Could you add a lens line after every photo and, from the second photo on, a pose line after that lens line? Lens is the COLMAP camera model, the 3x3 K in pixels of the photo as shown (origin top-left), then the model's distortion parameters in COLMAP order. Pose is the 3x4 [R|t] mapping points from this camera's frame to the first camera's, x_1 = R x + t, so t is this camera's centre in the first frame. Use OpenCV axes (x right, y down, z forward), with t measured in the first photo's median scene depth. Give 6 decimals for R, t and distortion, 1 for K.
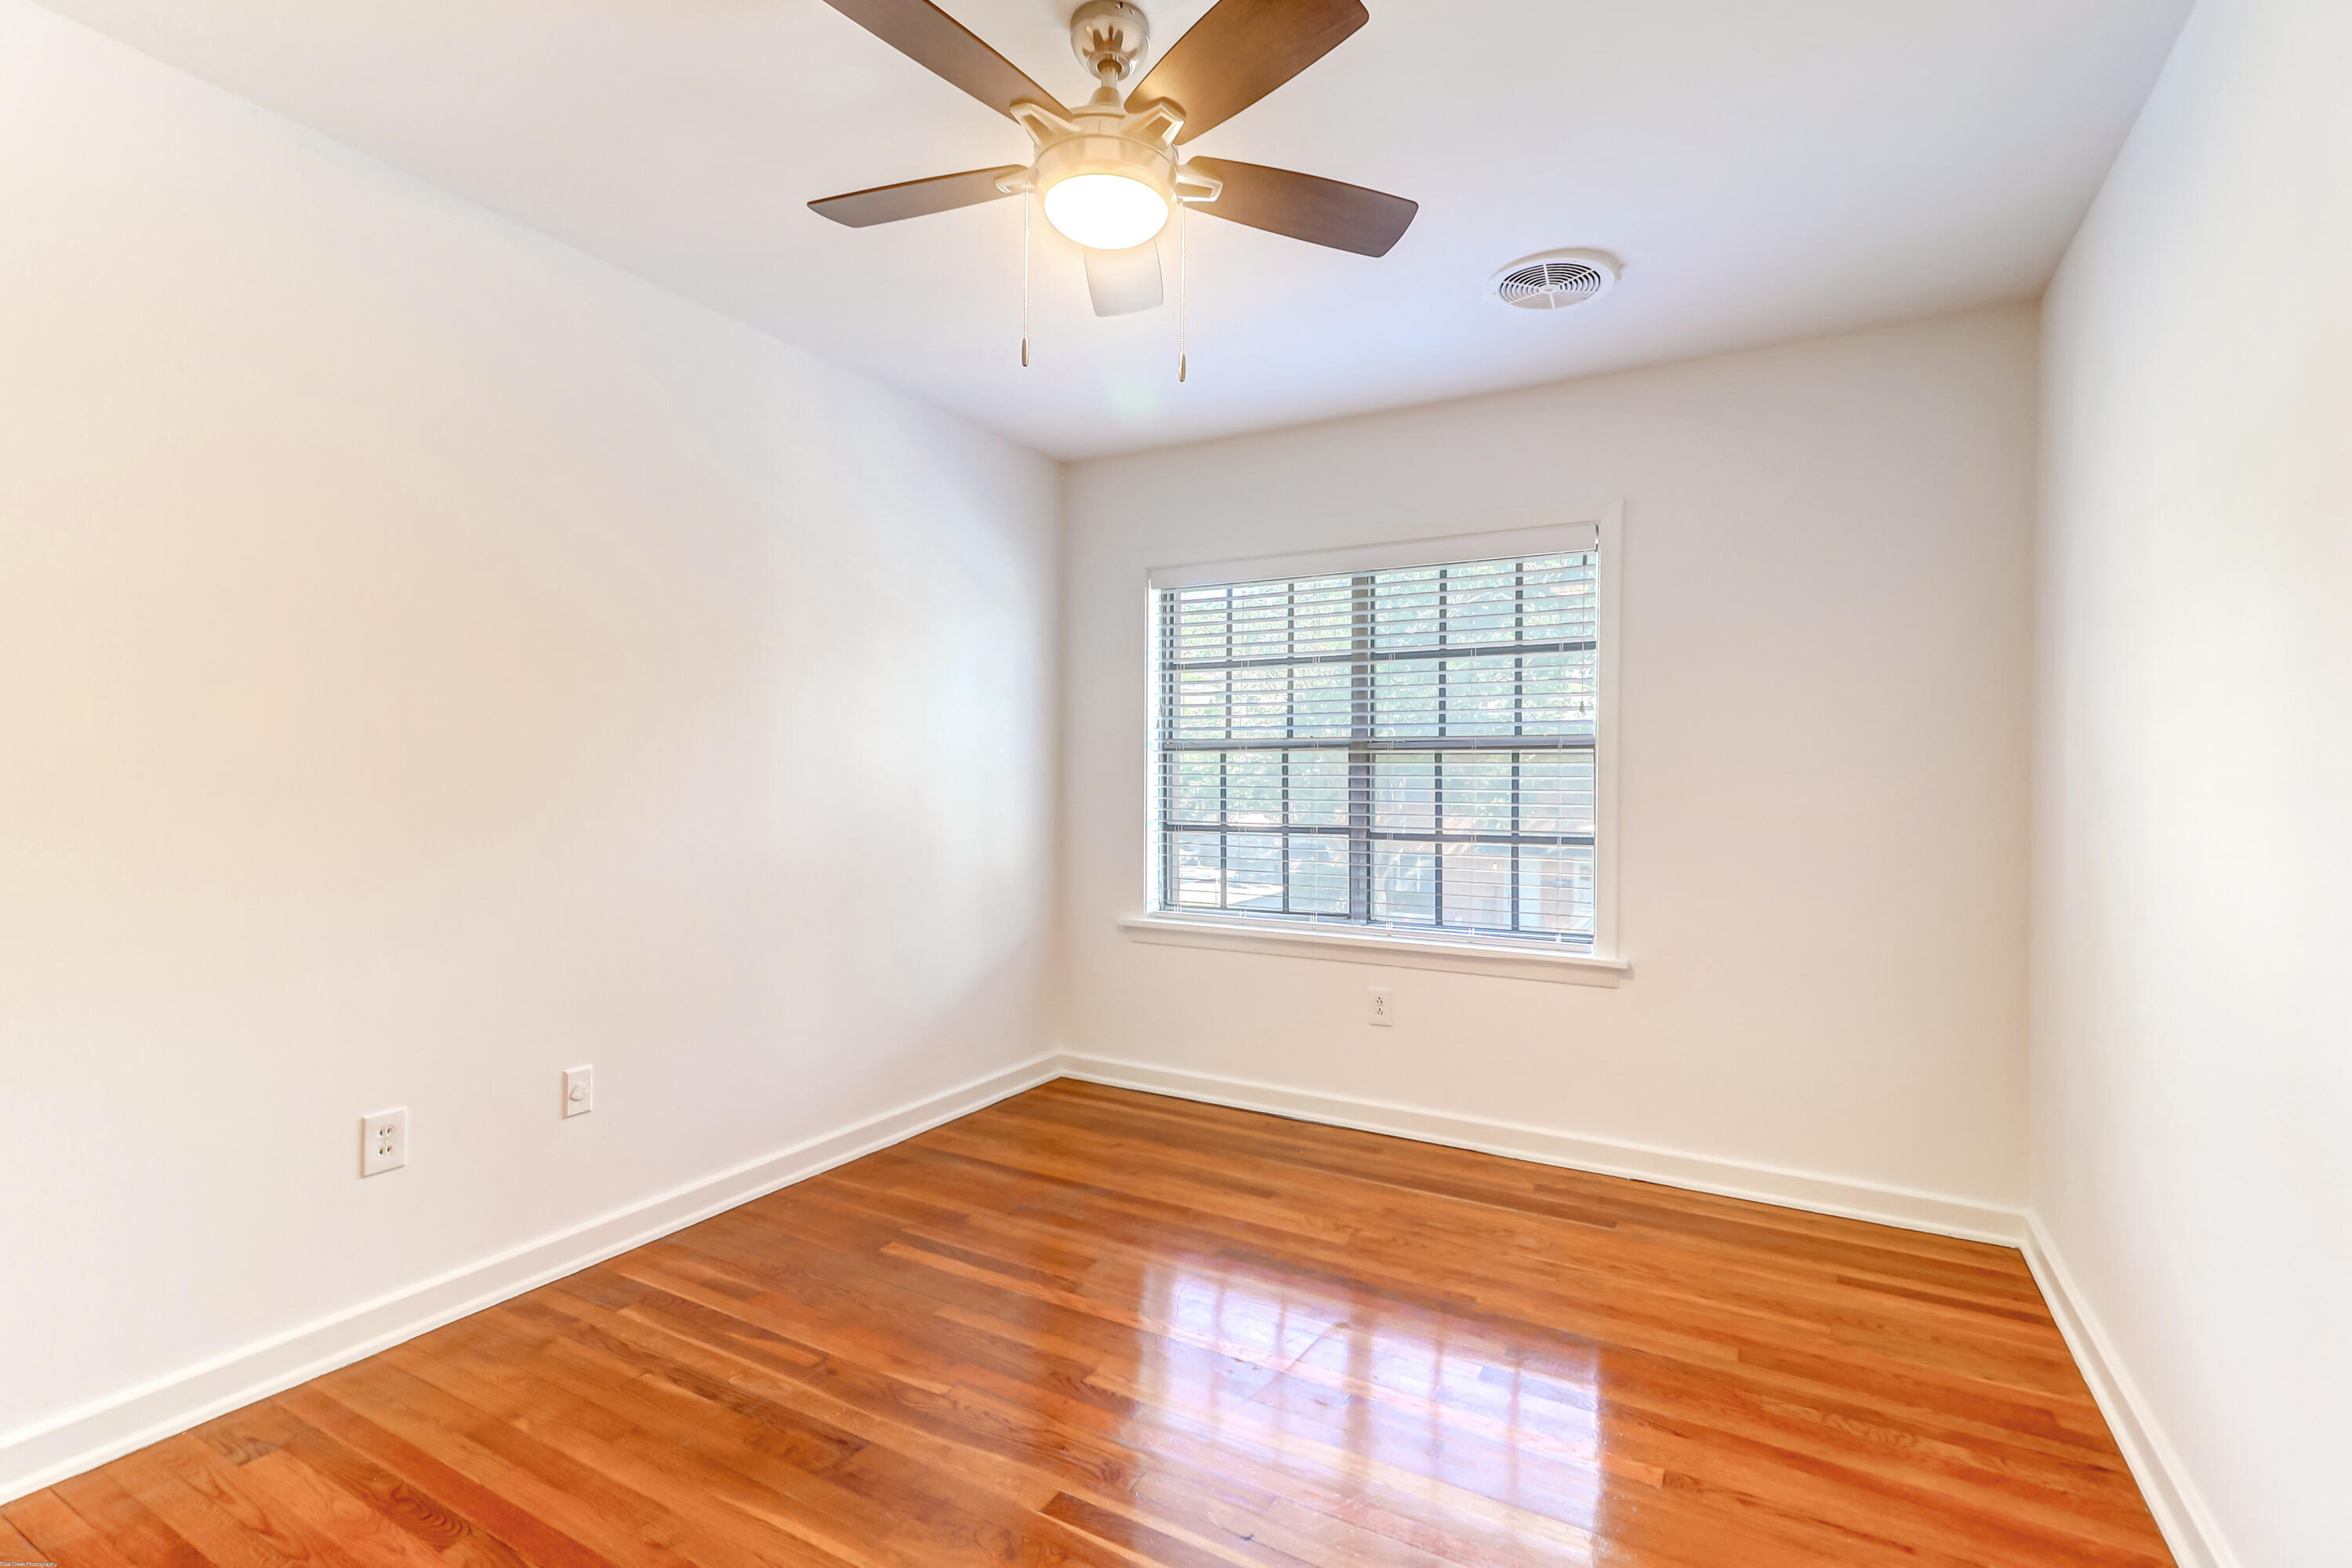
lens RADIAL K [[1059.0, 0, 1211.4], [0, 1059.0, 783.3], [0, 0, 1]] dist [0.037006, 0.000682]
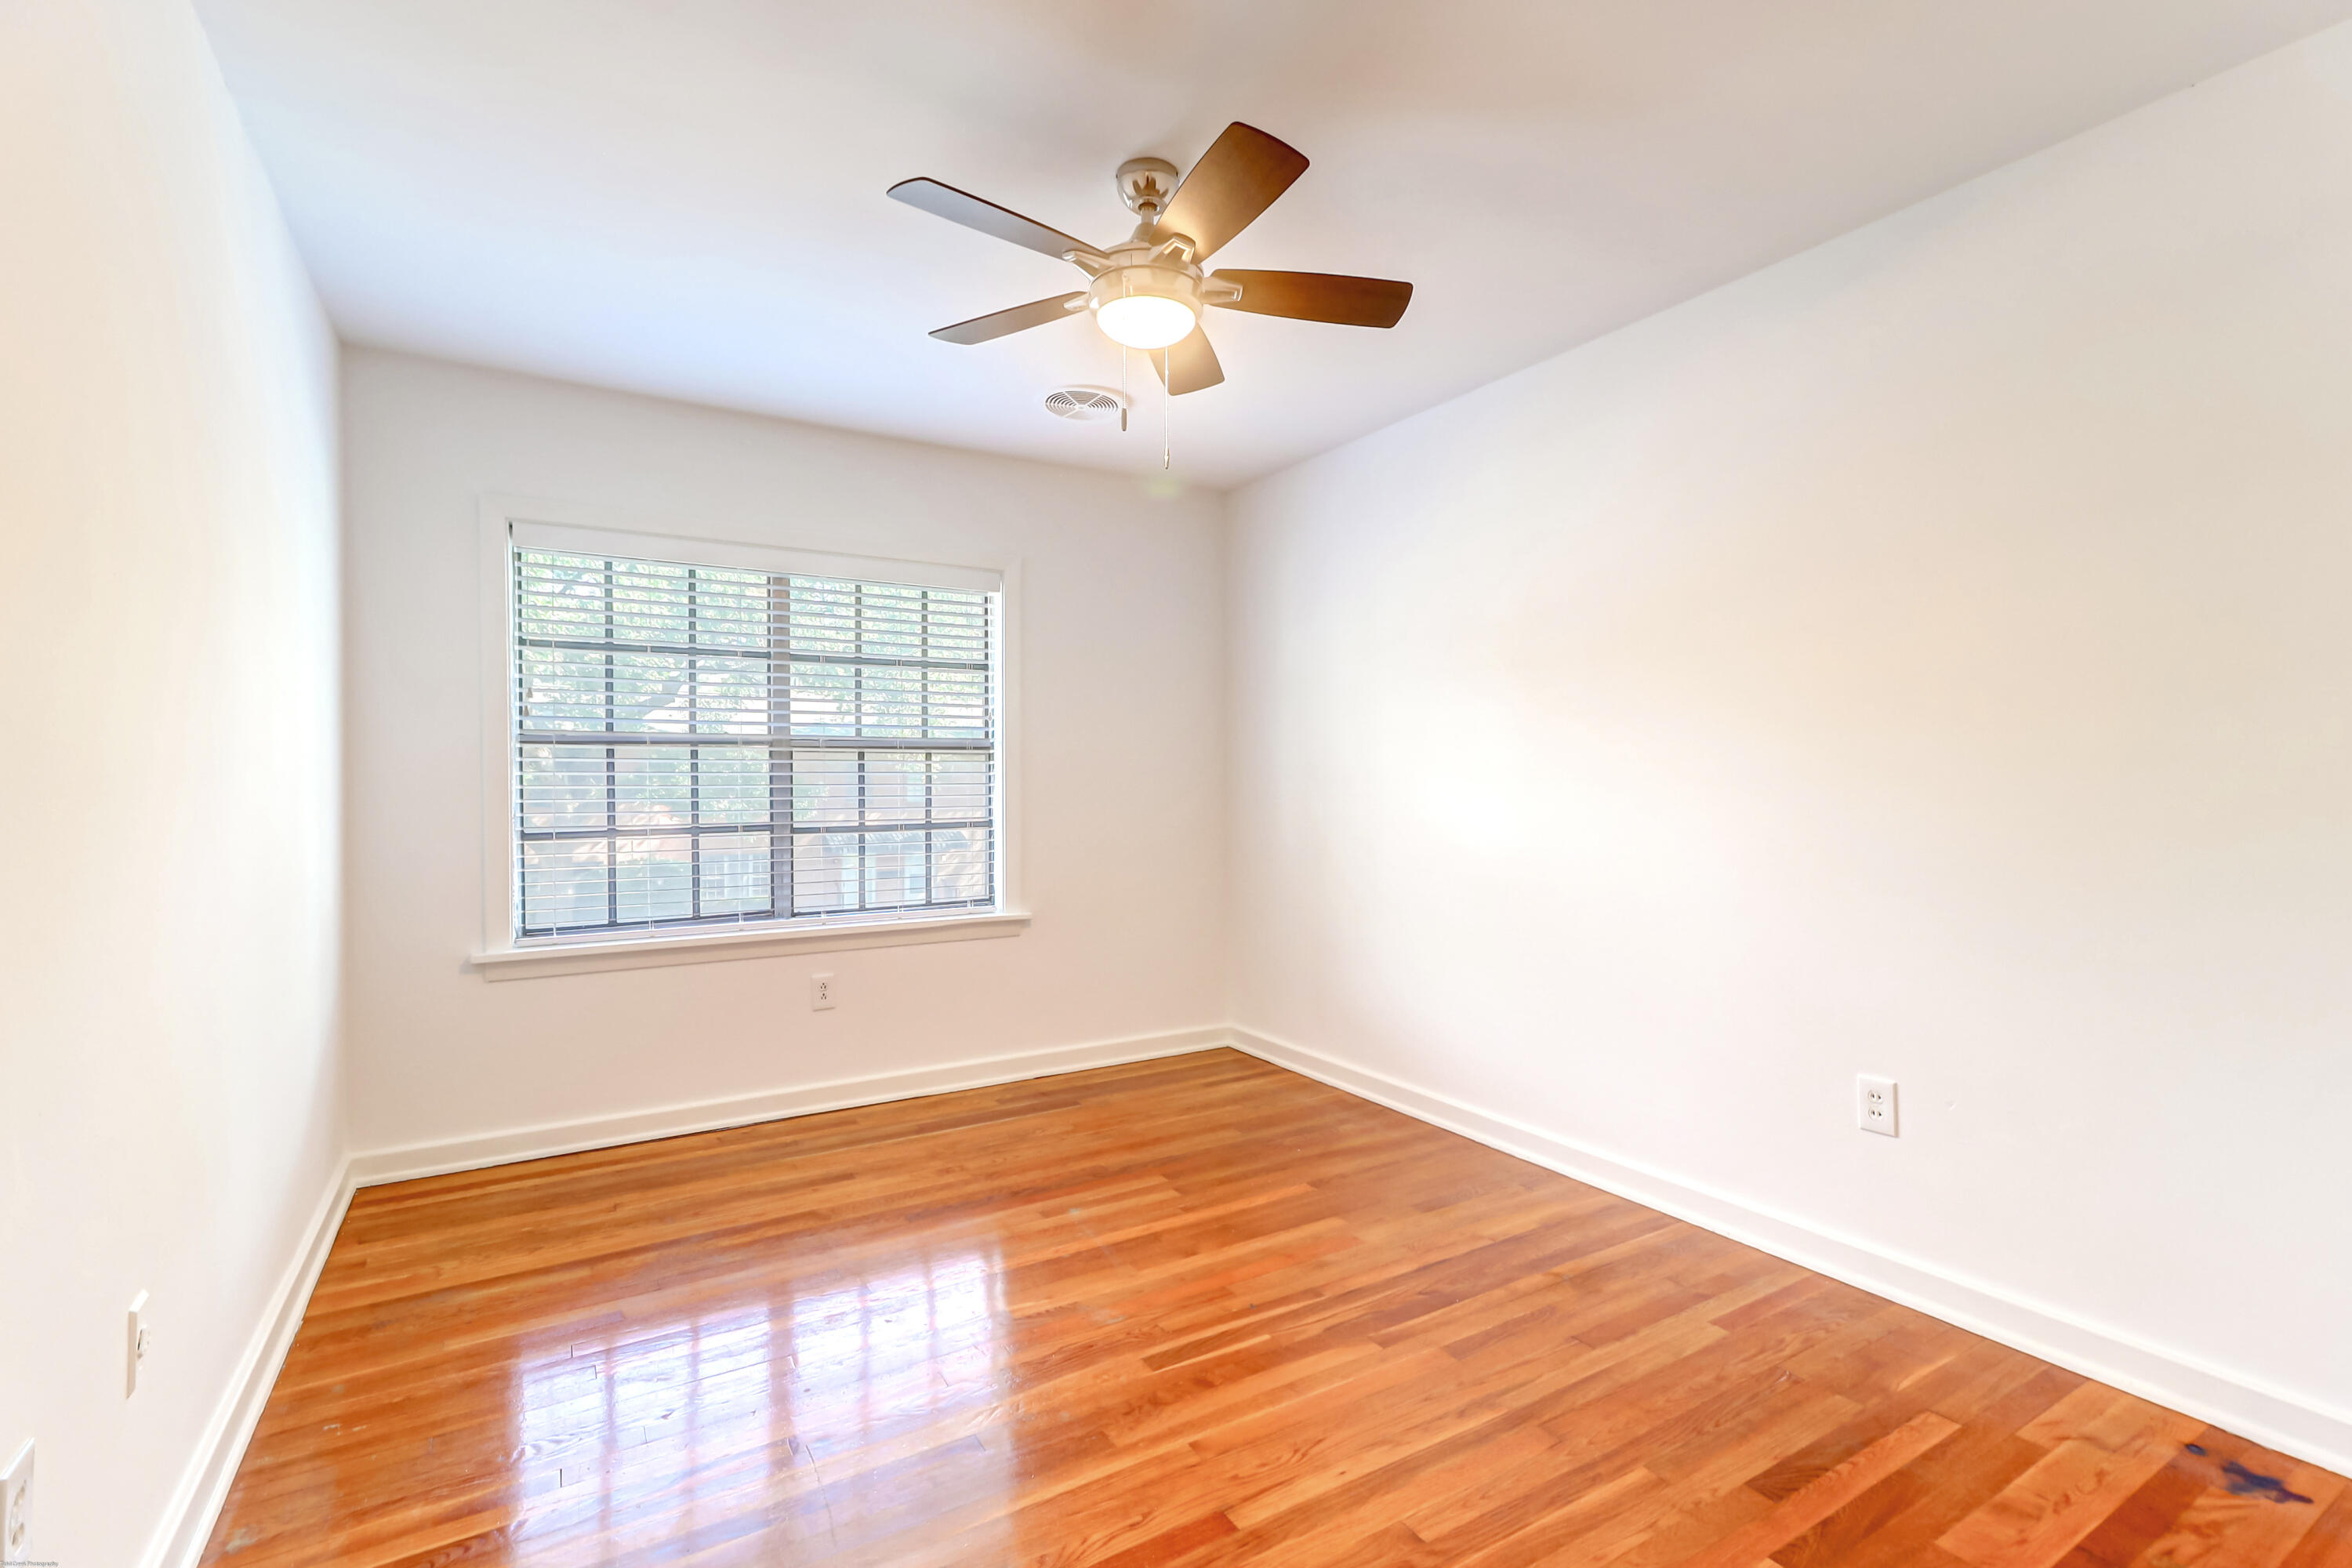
lens RADIAL K [[1059.0, 0, 1104.5], [0, 1059.0, 784.4], [0, 0, 1]] dist [0.037006, 0.000682]
pose [[0.528889, -0.007170, 0.848661, -0.602879], [0.014007, 0.999902, -0.000282, 0.009382], [-0.848575, 0.012037, 0.528937, 0.209870]]
